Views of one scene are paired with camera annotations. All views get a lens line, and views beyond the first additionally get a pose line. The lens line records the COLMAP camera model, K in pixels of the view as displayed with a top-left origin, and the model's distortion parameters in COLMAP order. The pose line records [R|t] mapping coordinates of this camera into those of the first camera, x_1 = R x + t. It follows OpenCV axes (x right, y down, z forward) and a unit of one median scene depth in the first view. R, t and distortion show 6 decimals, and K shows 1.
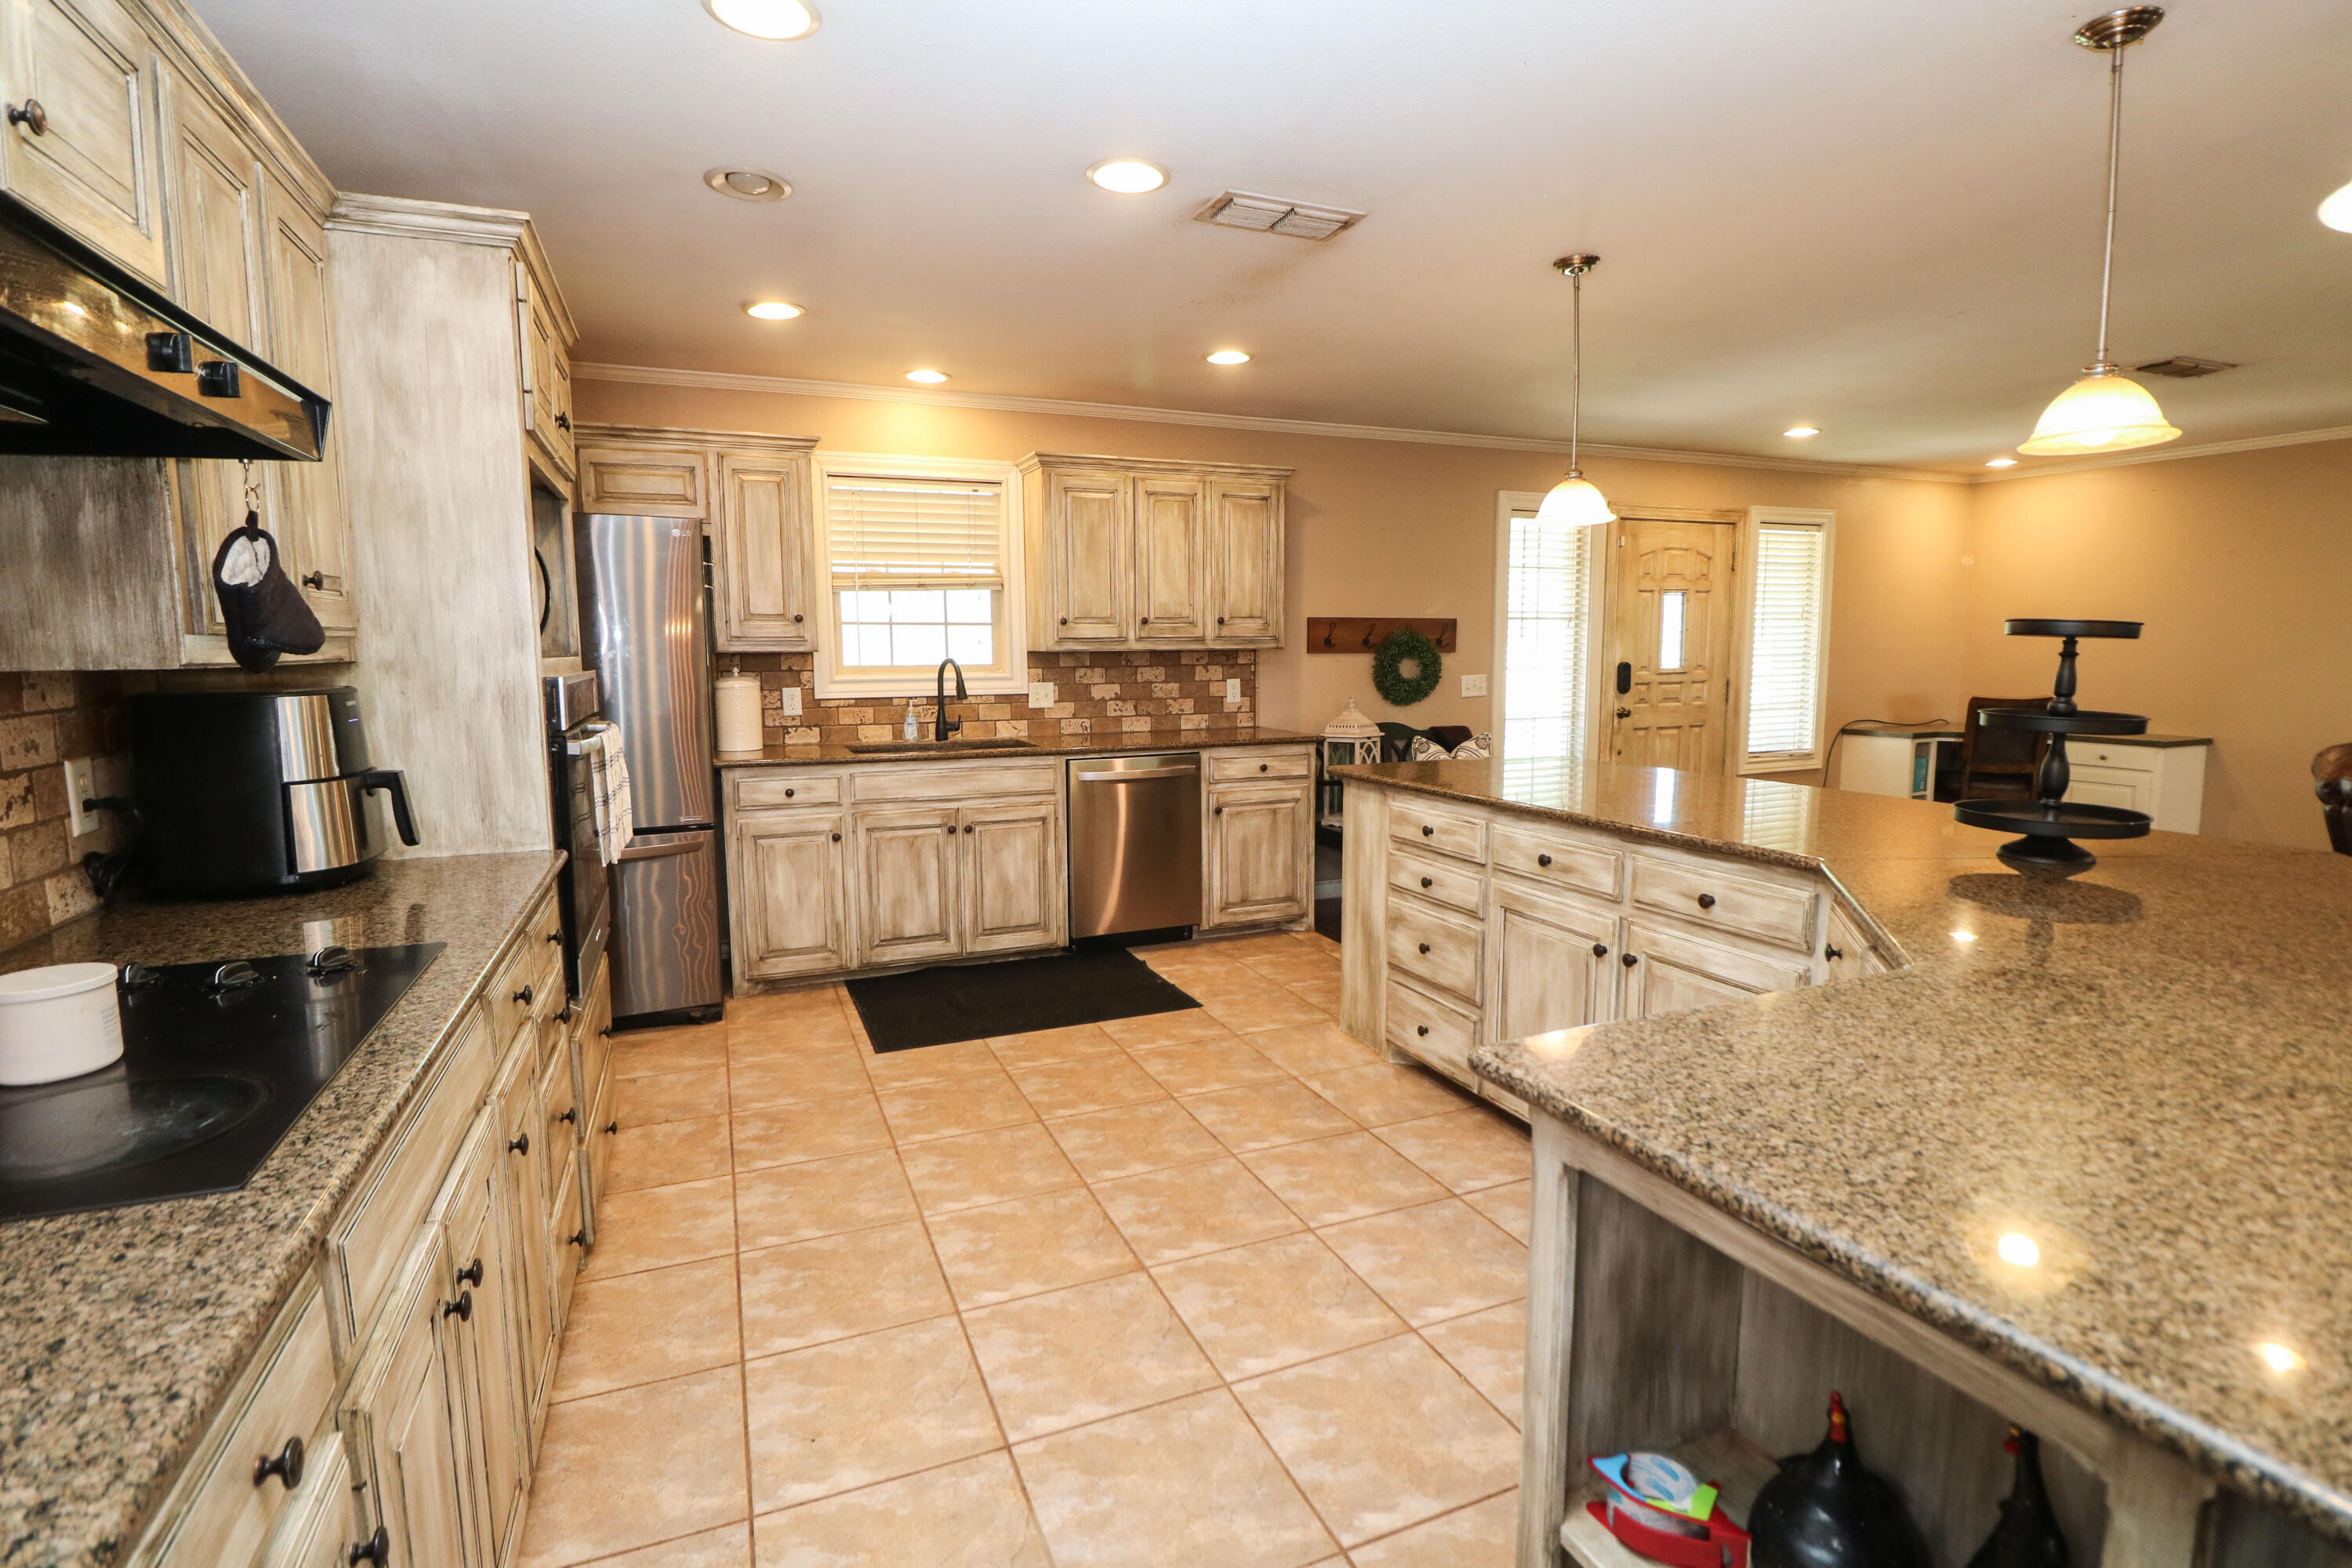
lens RADIAL K [[1101.1, 0, 1174.7], [0, 1101.1, 776.7], [0, 0, 1]] dist [-0.011092, -0.007848]
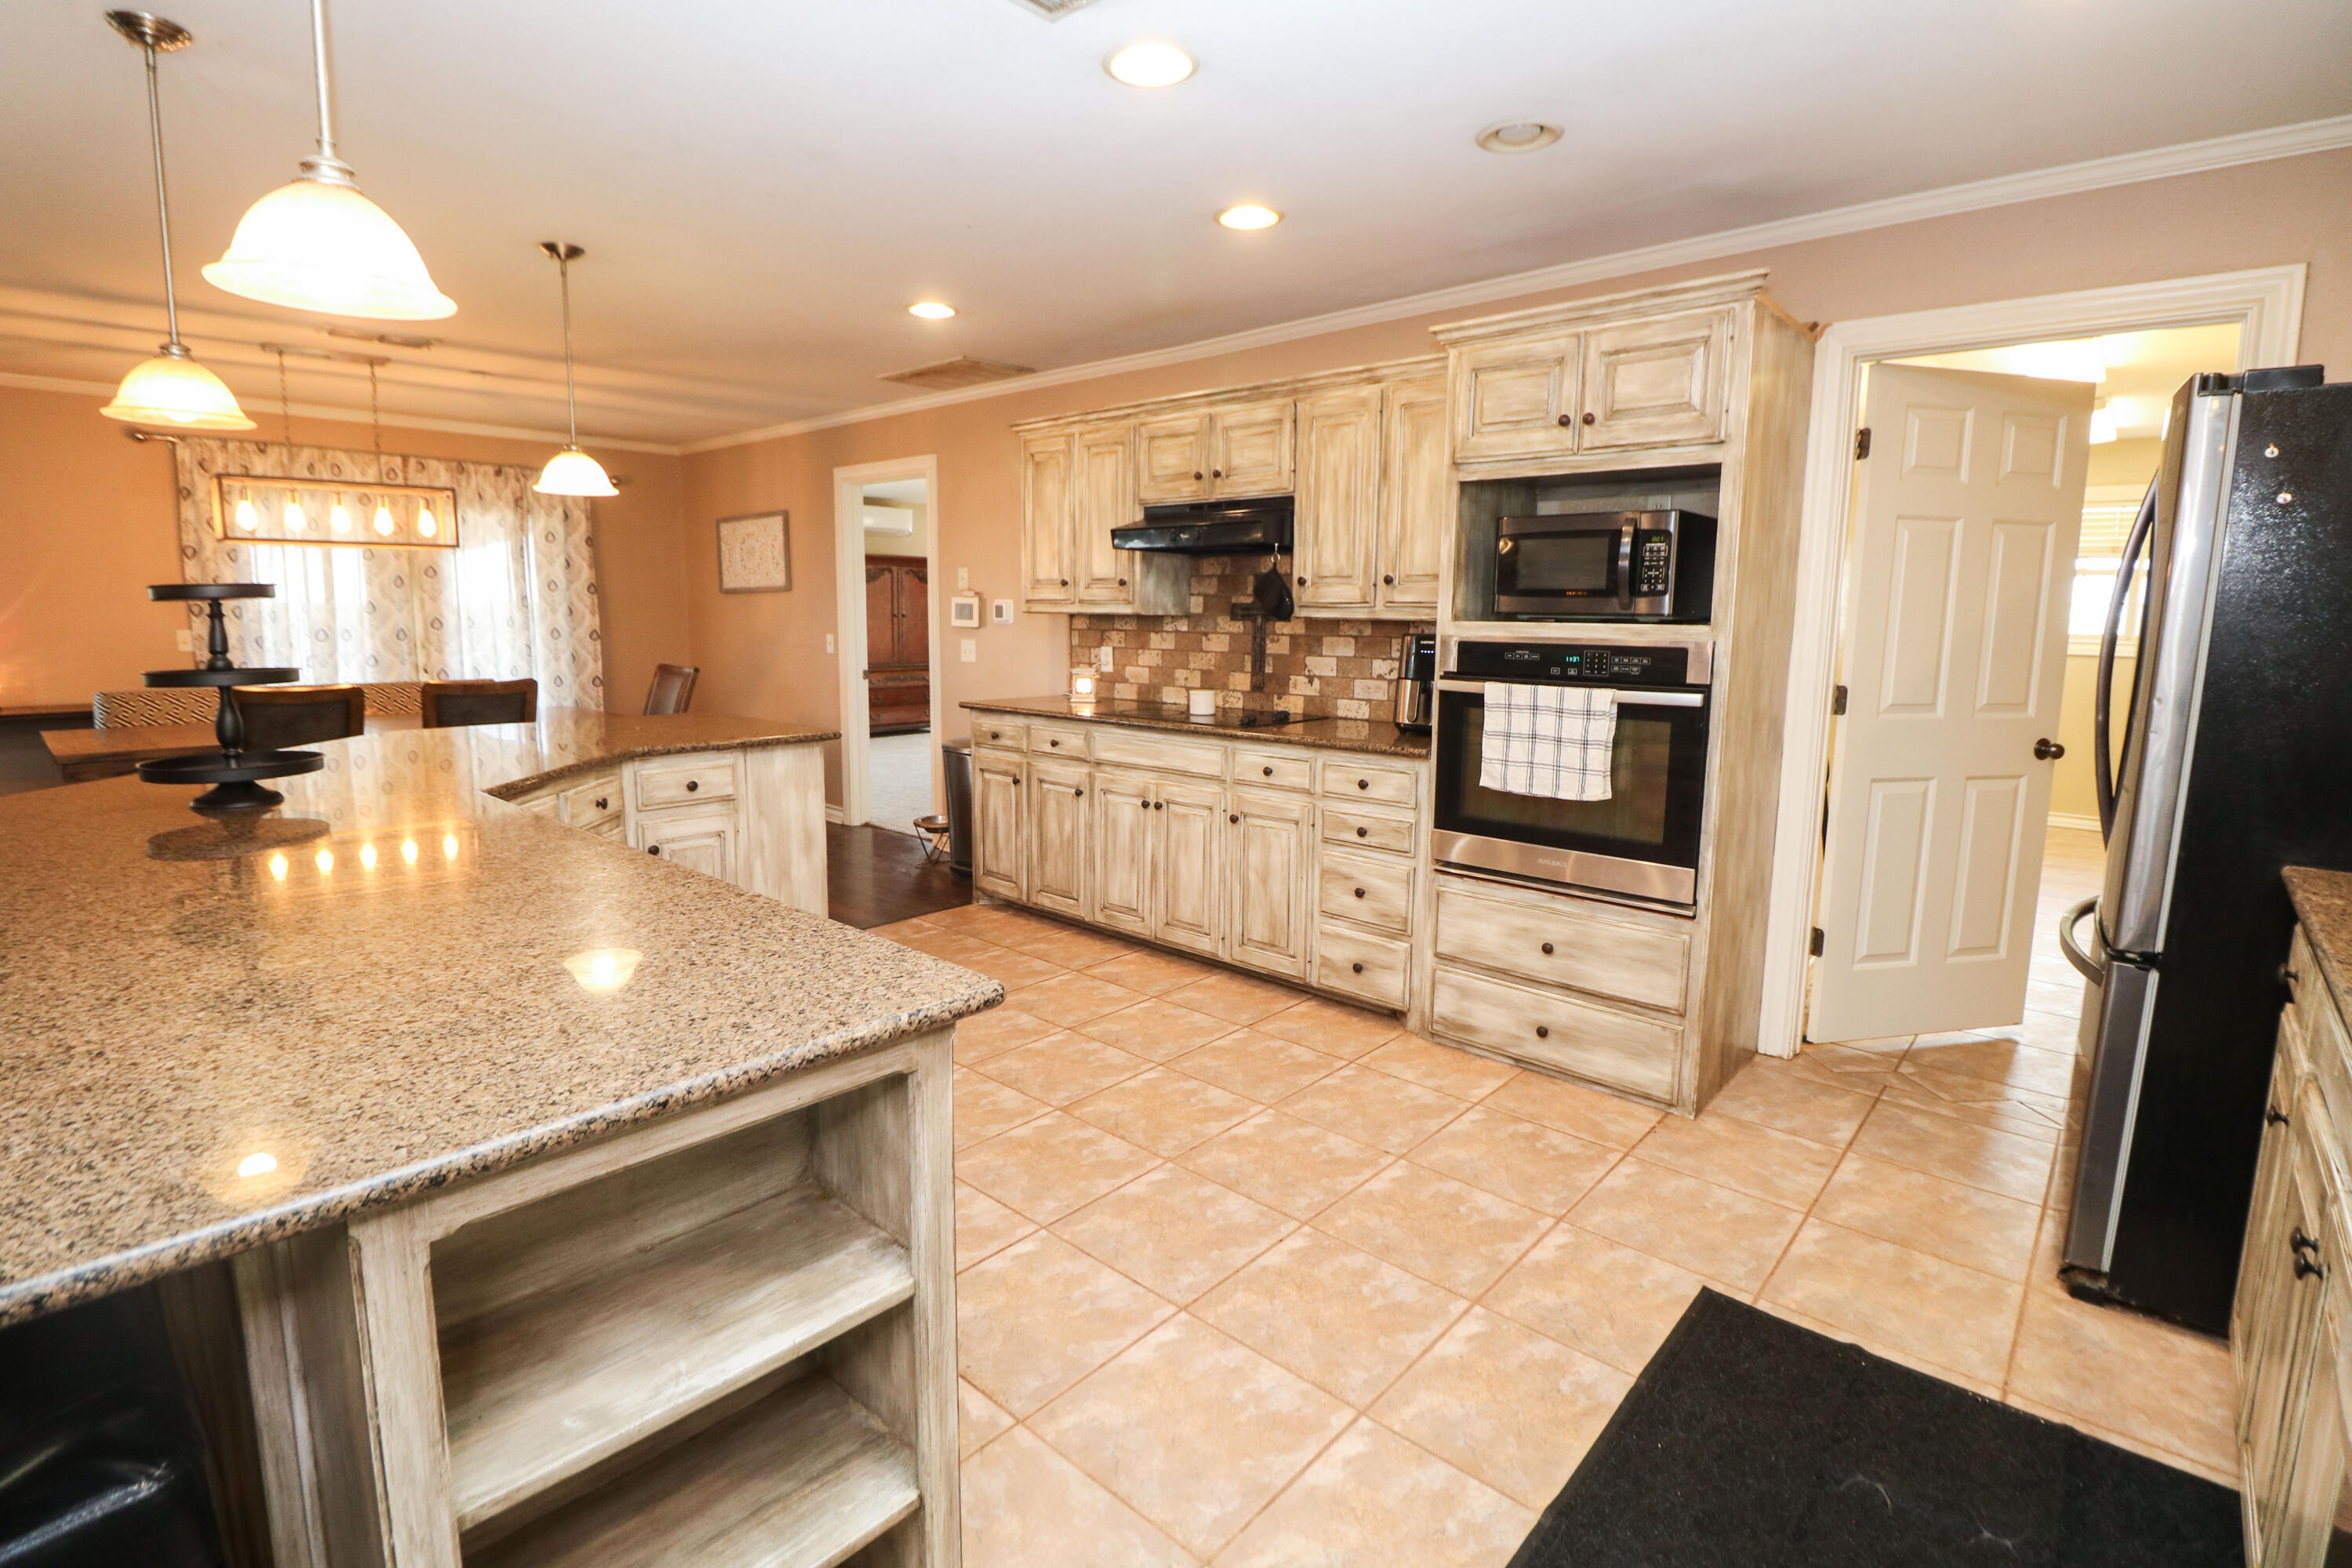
lens RADIAL K [[1101.1, 0, 1176.2], [0, 1101.1, 767.6], [0, 0, 1]] dist [-0.011092, -0.007848]
pose [[-0.906493, 0.054515, -0.418687, 0.319211], [-0.054970, 0.967952, 0.245046, -0.220078], [0.418628, 0.245148, -0.874445, 1.847141]]
